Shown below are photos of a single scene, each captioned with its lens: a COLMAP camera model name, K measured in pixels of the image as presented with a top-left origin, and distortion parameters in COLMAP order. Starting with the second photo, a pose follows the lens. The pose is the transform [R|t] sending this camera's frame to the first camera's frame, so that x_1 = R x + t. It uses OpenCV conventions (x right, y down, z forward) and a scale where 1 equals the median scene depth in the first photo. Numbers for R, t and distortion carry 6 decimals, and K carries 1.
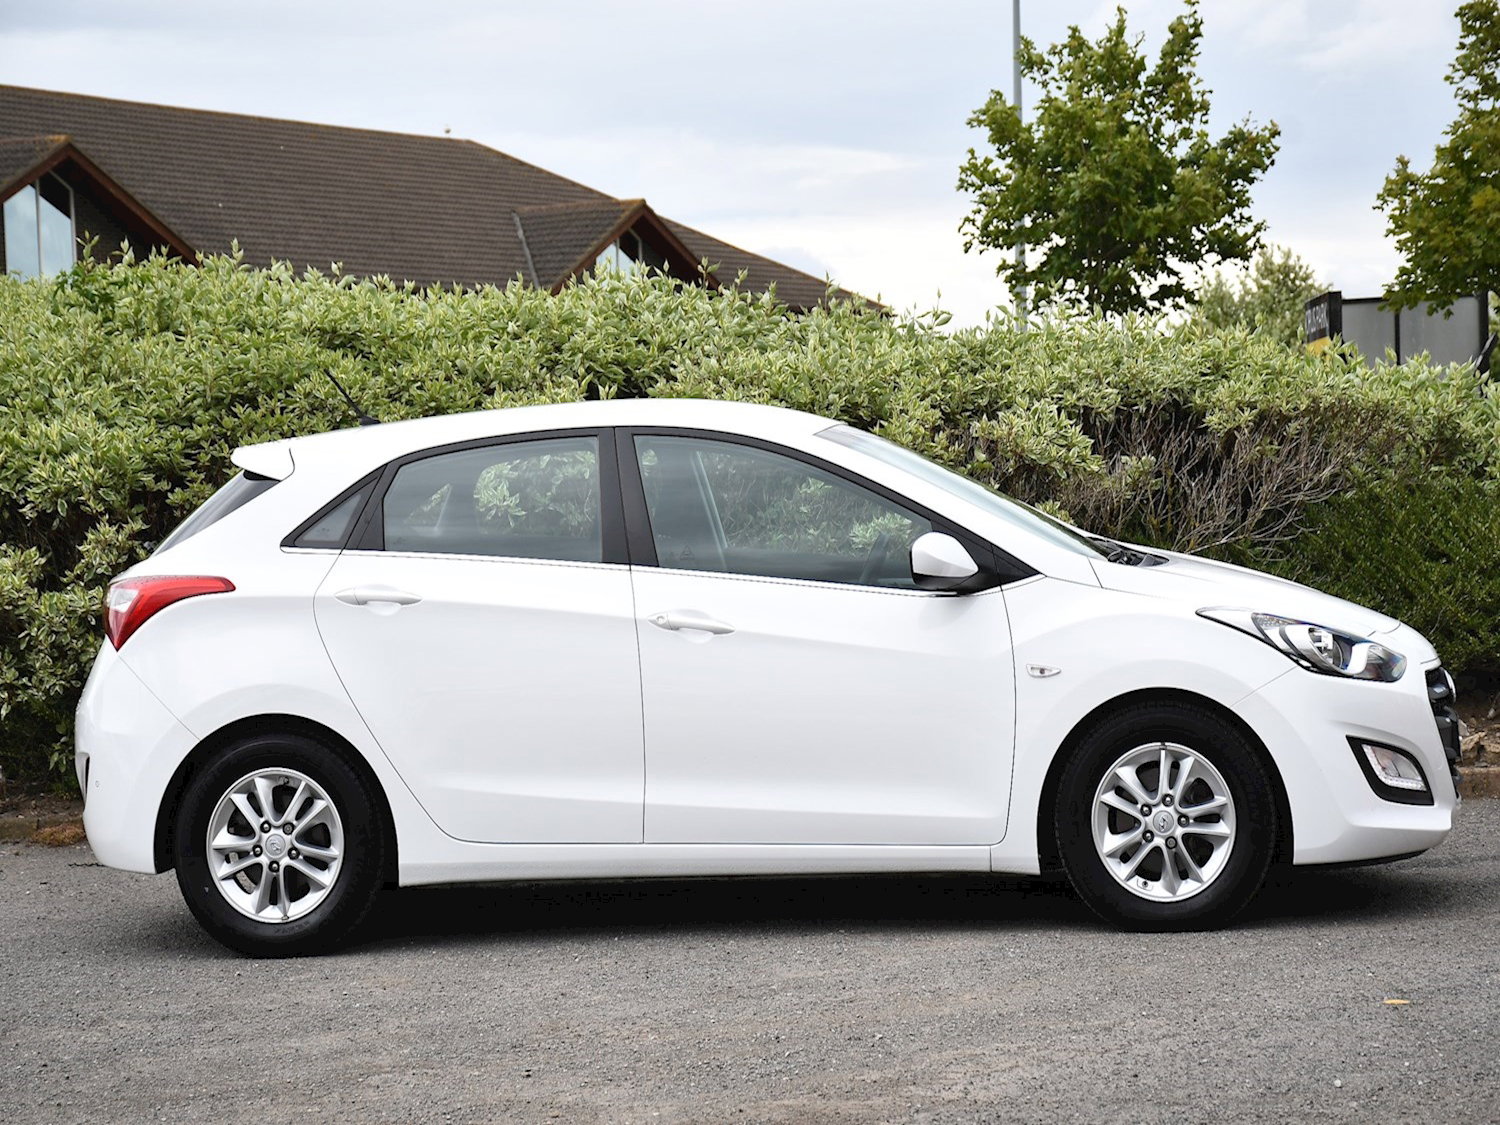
lens RADIAL K [[4075.1, 0, 753.0], [0, 4075.1, 572.9], [0, 0, 1]] dist [0.940545, 0.000000]
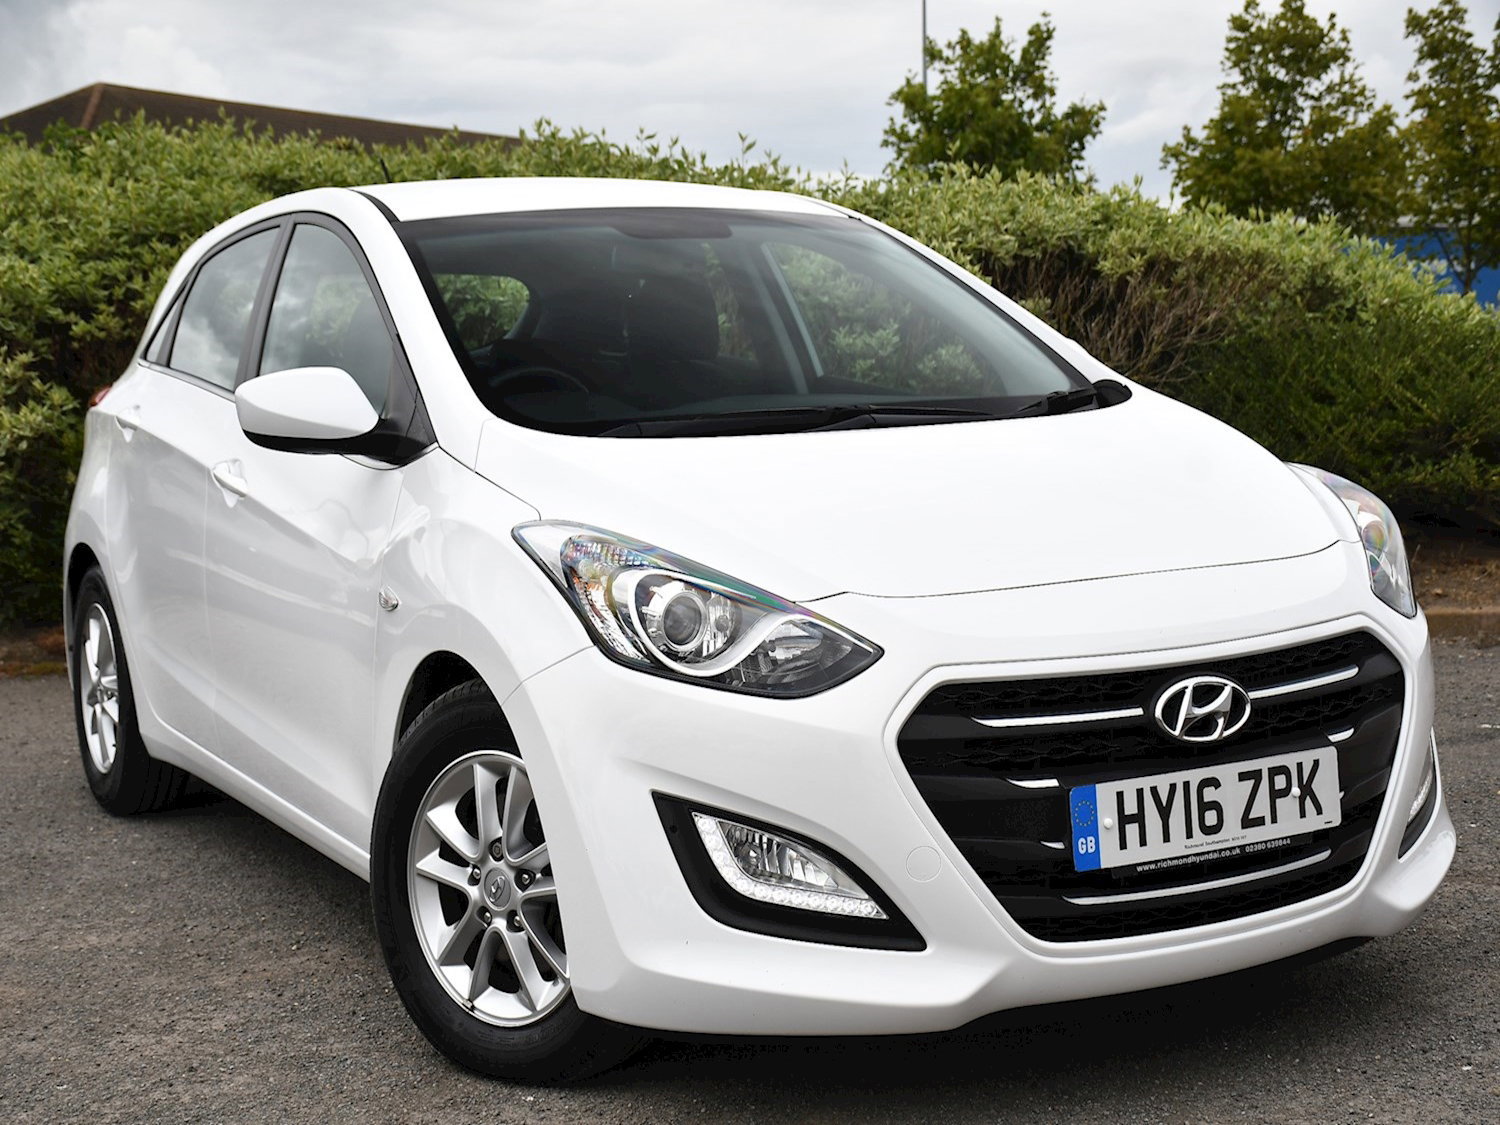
lens RADIAL K [[2306.0, 0, 724.0], [0, 2306.0, 573.5], [0, 0, 1]] dist [0.274215, 0.000000]
pose [[0.999766, 0.008016, -0.020091, 0.027318], [-0.006606, 0.997575, 0.069281, 0.000198], [0.020598, -0.069132, 0.997395, 0.400256]]
